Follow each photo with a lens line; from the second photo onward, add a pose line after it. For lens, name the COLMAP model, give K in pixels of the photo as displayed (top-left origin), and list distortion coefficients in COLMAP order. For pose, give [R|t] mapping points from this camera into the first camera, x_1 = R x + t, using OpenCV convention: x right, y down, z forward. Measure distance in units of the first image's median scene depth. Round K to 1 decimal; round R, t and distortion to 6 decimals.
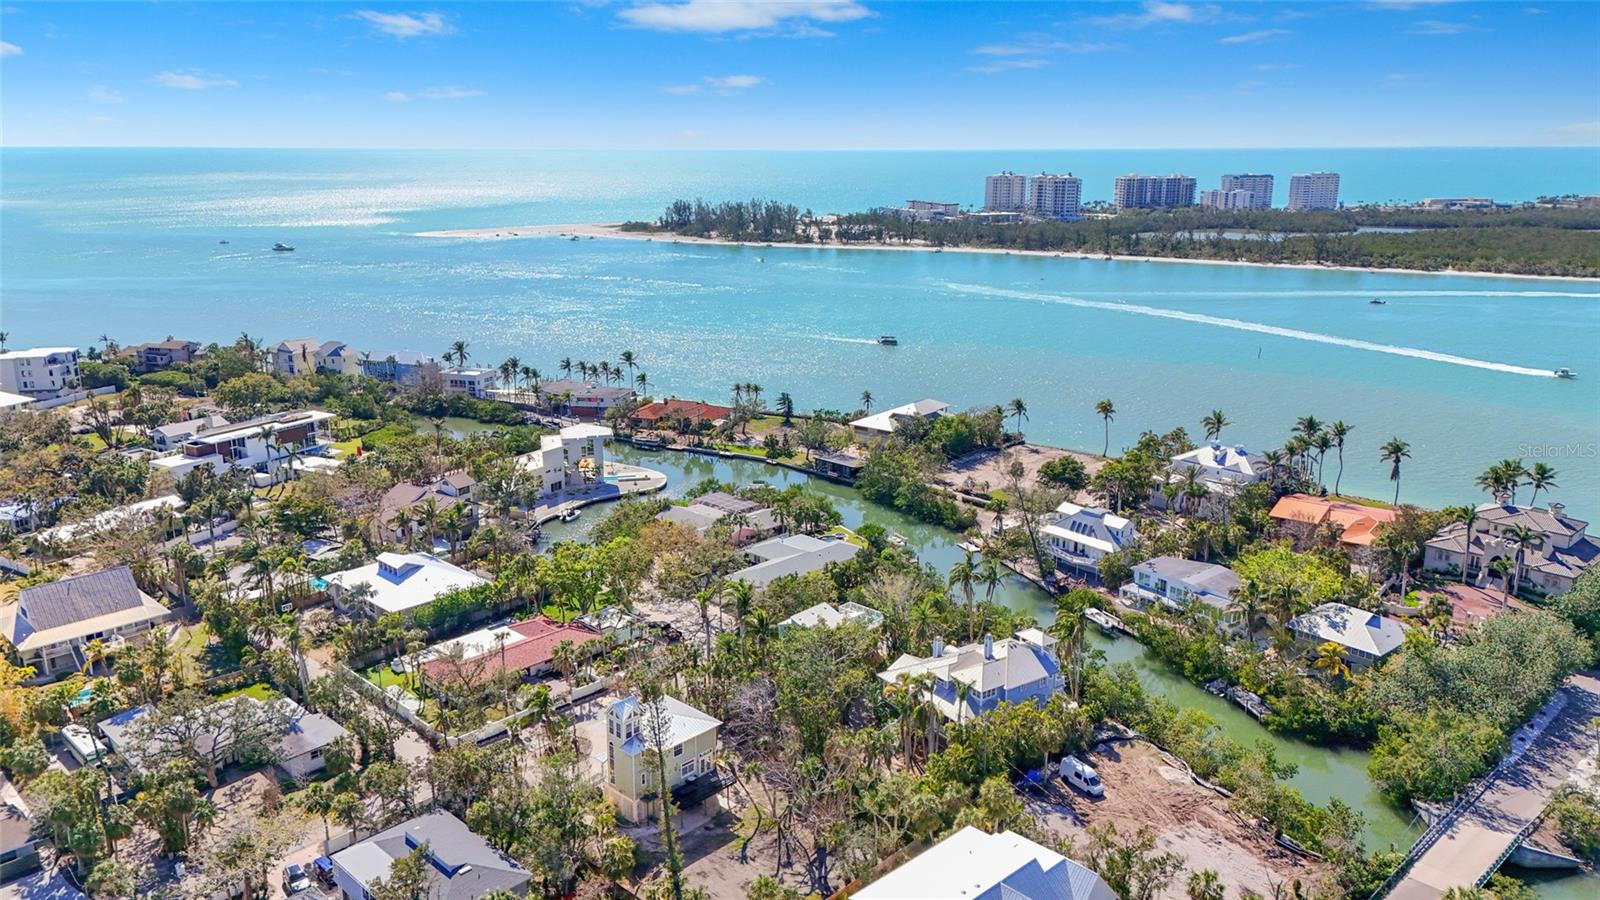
lens RADIAL K [[1152.0, 0, 798.4], [0, 1152.0, 448.3], [0, 0, 1]] dist [0.002916, -0.001640]
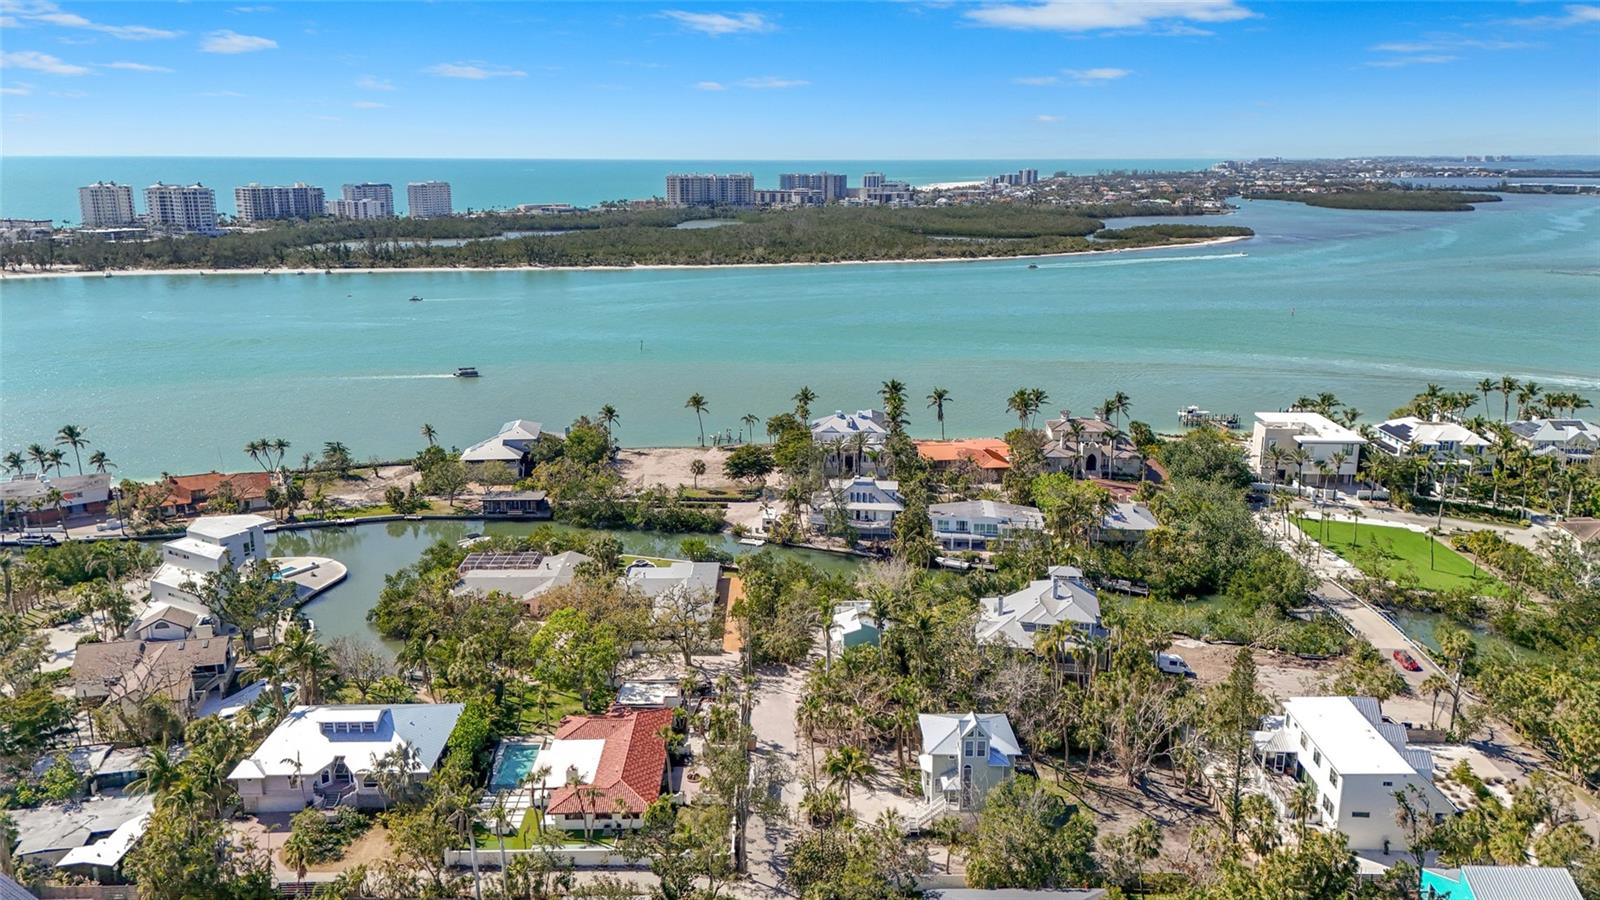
lens RADIAL K [[1152.0, 0, 797.4], [0, 1152.0, 447.5], [0, 0, 1]] dist [0.002916, -0.001640]
pose [[0.678258, -0.167159, 0.715559, -0.155772], [0.173541, 0.982675, 0.065065, -0.016430], [-0.714038, 0.080048, 0.695516, 0.071055]]
